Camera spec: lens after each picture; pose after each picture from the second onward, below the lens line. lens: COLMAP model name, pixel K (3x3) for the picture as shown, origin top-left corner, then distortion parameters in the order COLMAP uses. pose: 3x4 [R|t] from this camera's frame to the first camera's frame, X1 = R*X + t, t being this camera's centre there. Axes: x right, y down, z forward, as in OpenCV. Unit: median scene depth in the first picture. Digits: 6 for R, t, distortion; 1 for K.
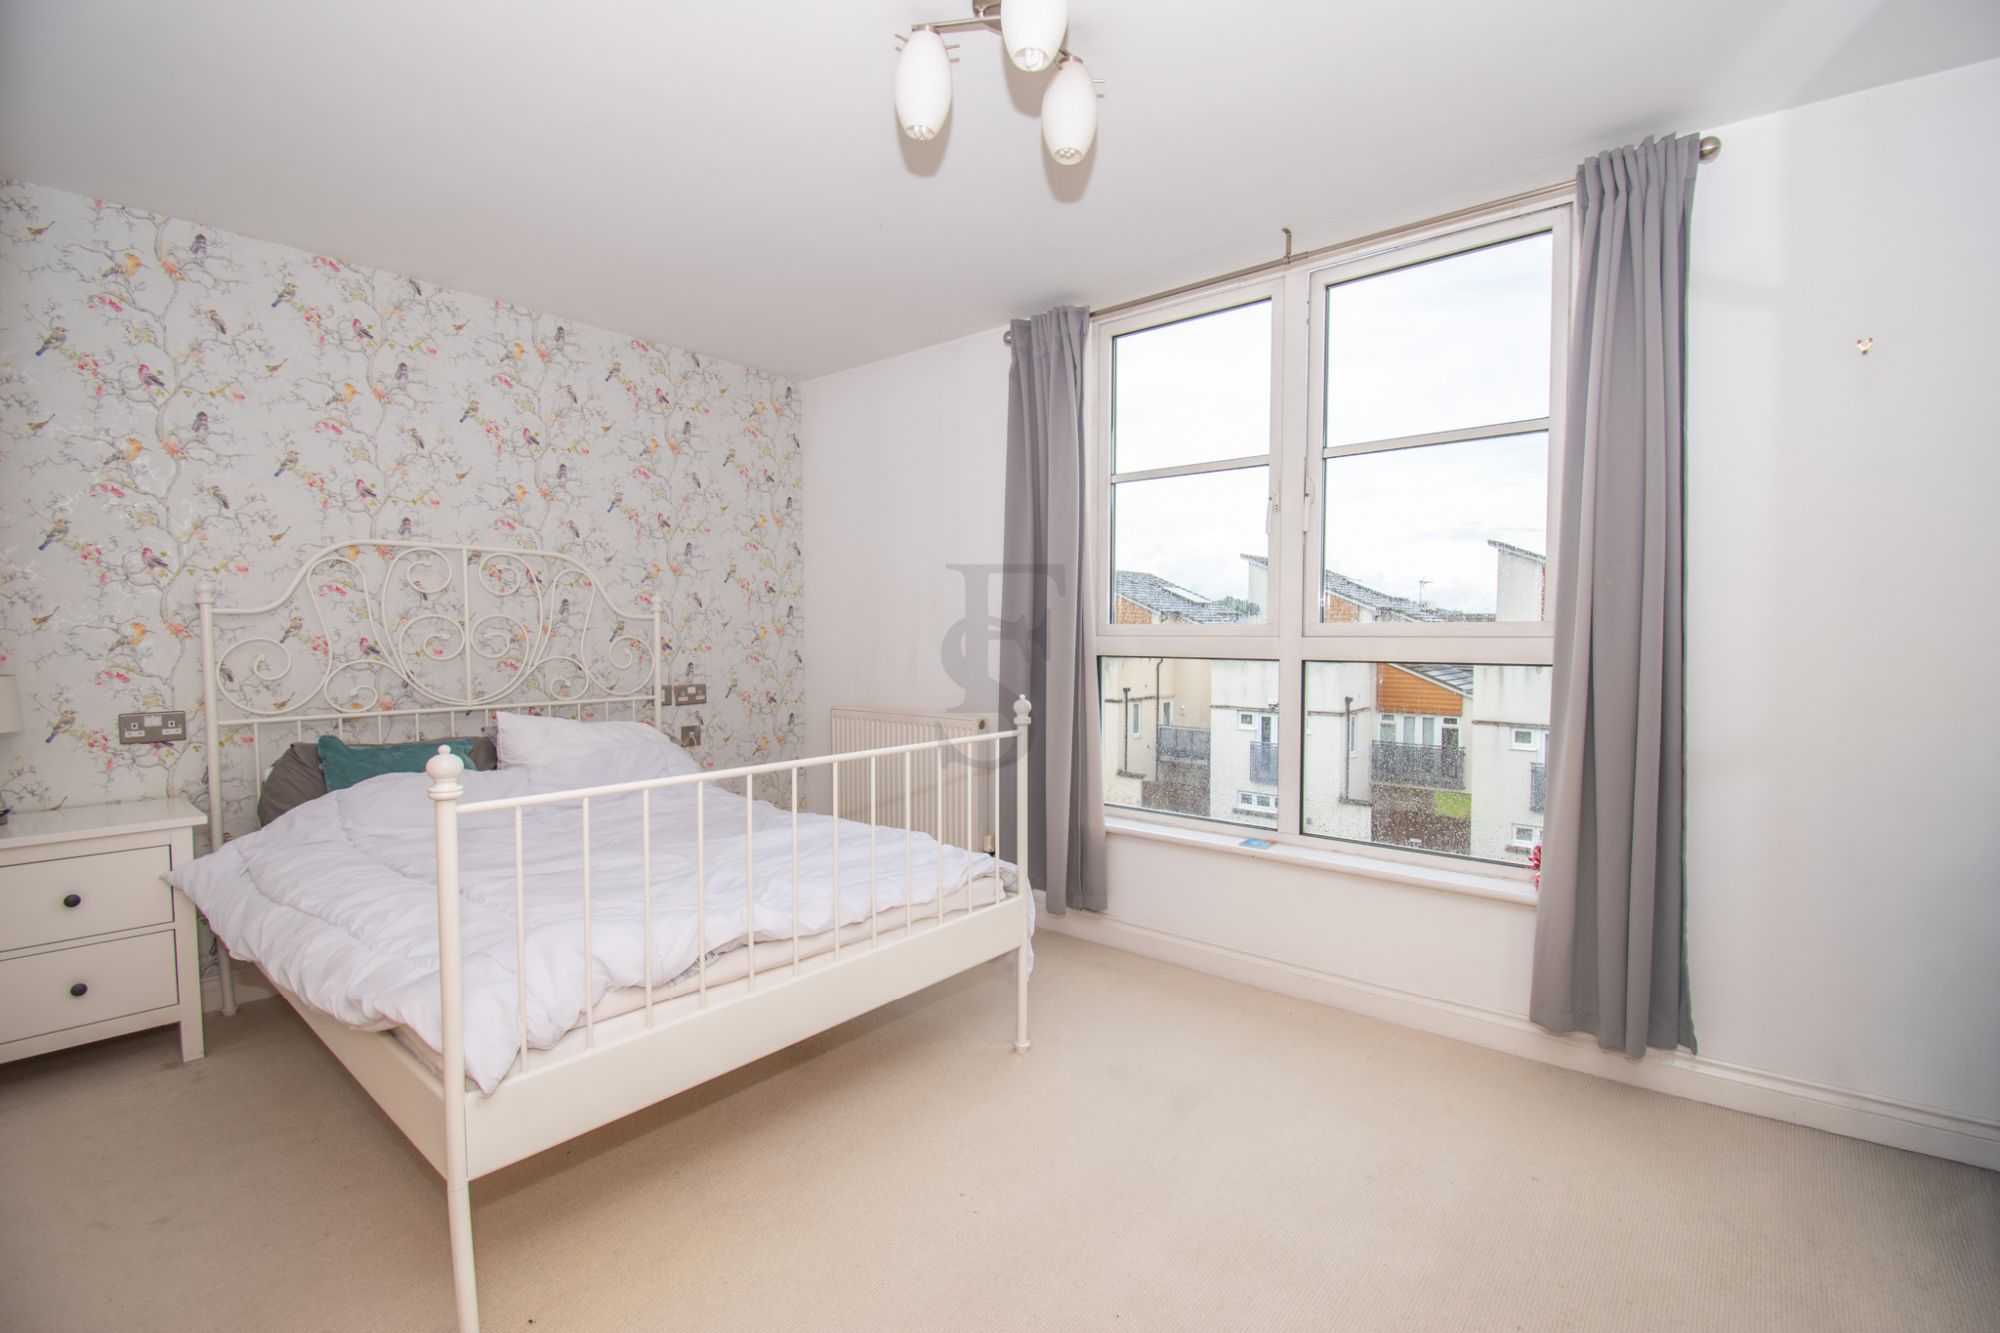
lens RADIAL K [[871.8, 0, 1036.1], [0, 871.8, 654.2], [0, 0, 1]] dist [-0.002234, -0.000442]
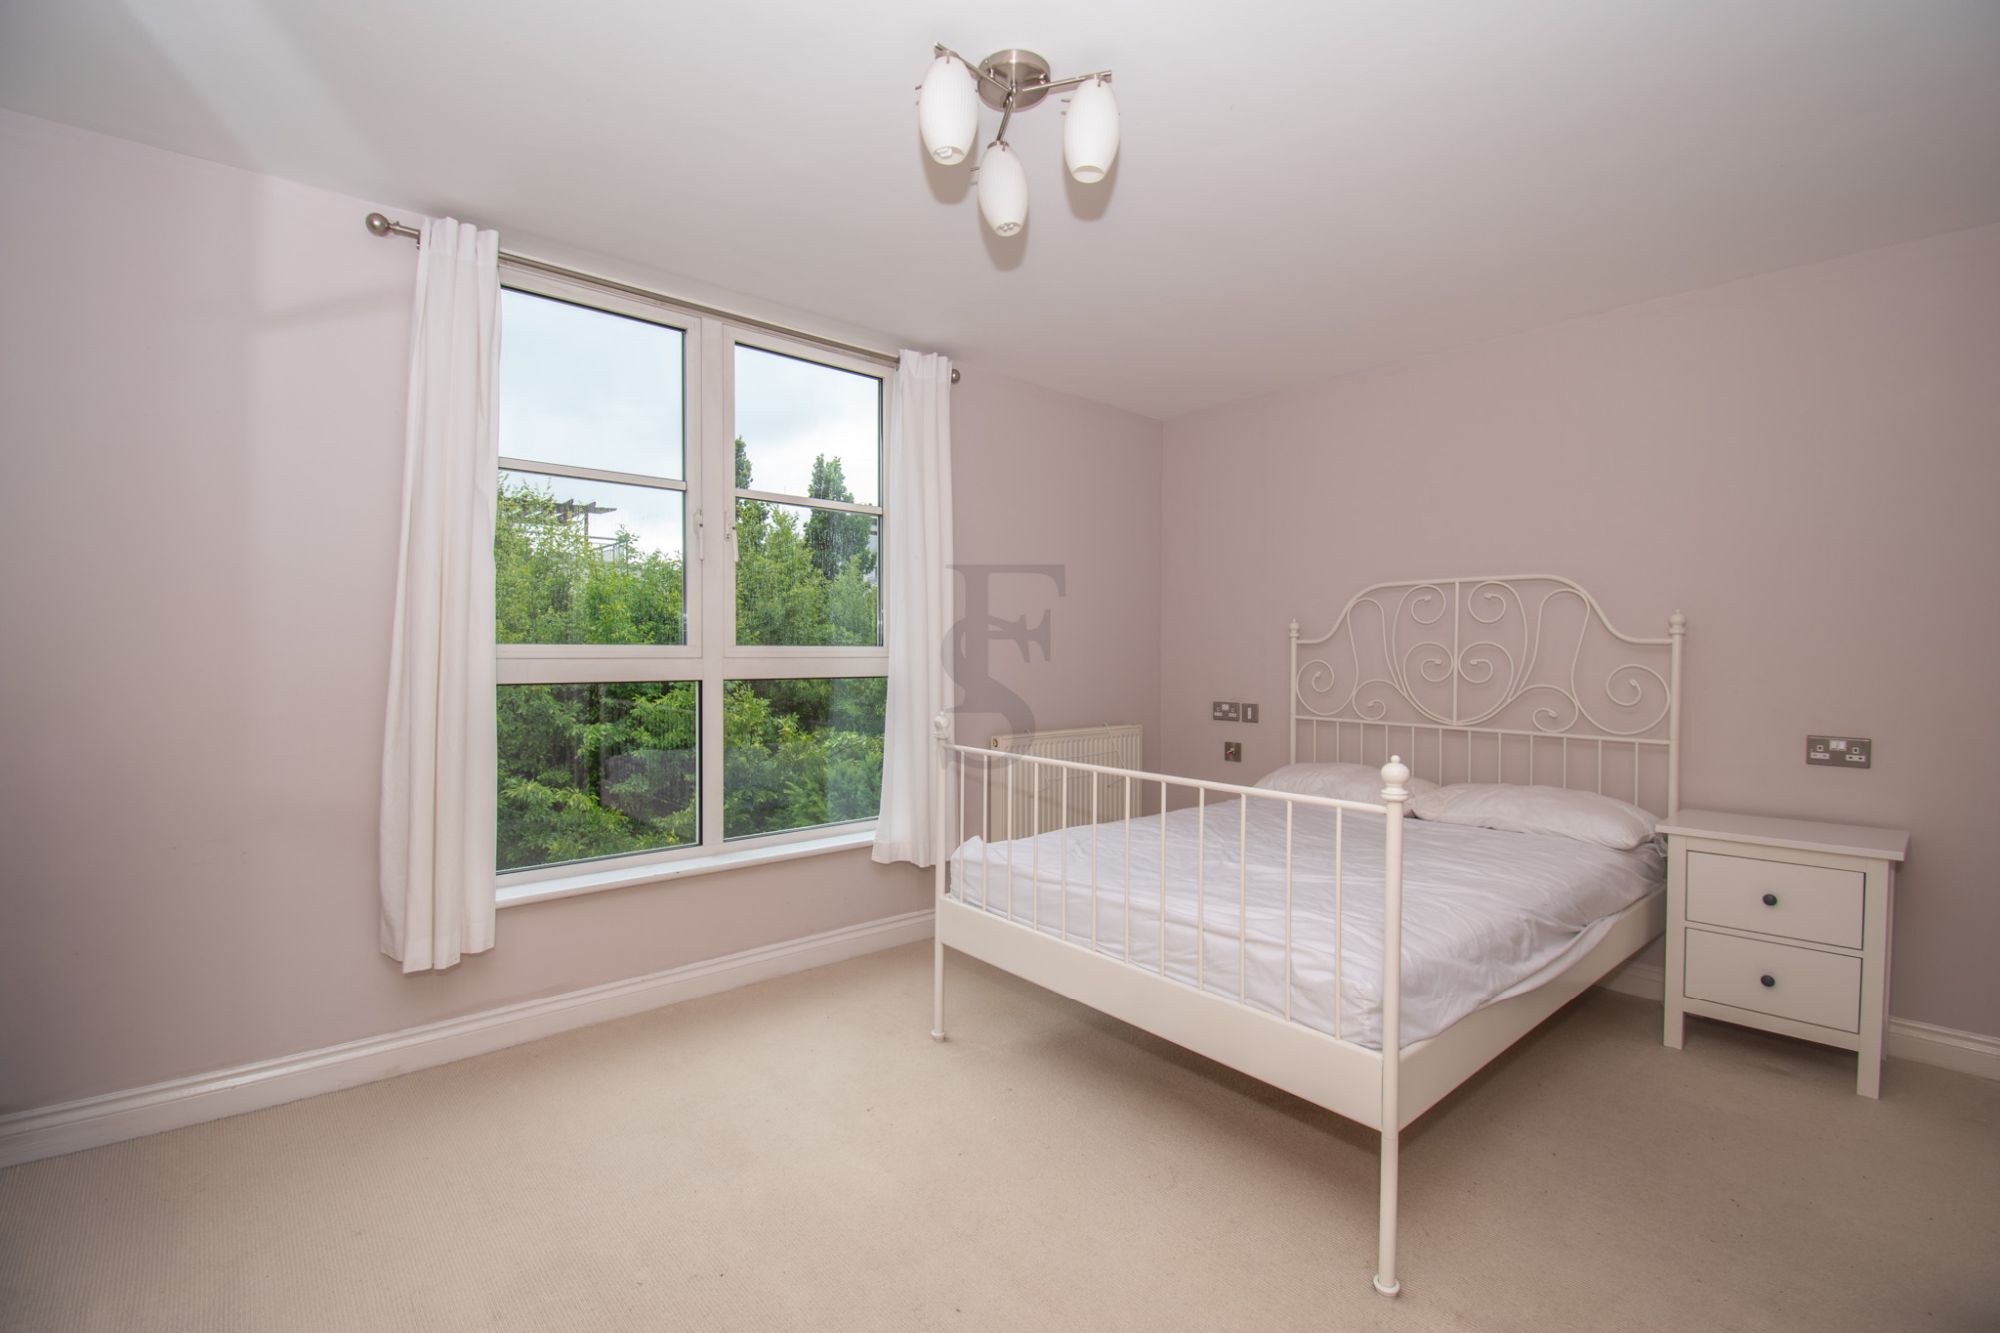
lens RADIAL K [[905.1, 0, 1017.9], [0, 905.1, 657.7], [0, 0, 1]] dist [-0.001271, -0.000290]
pose [[-0.193330, 0.006227, -0.981114, 0.216783], [-0.032469, 0.999392, 0.012742, -0.008478], [0.980596, 0.034320, -0.193010, 0.259164]]
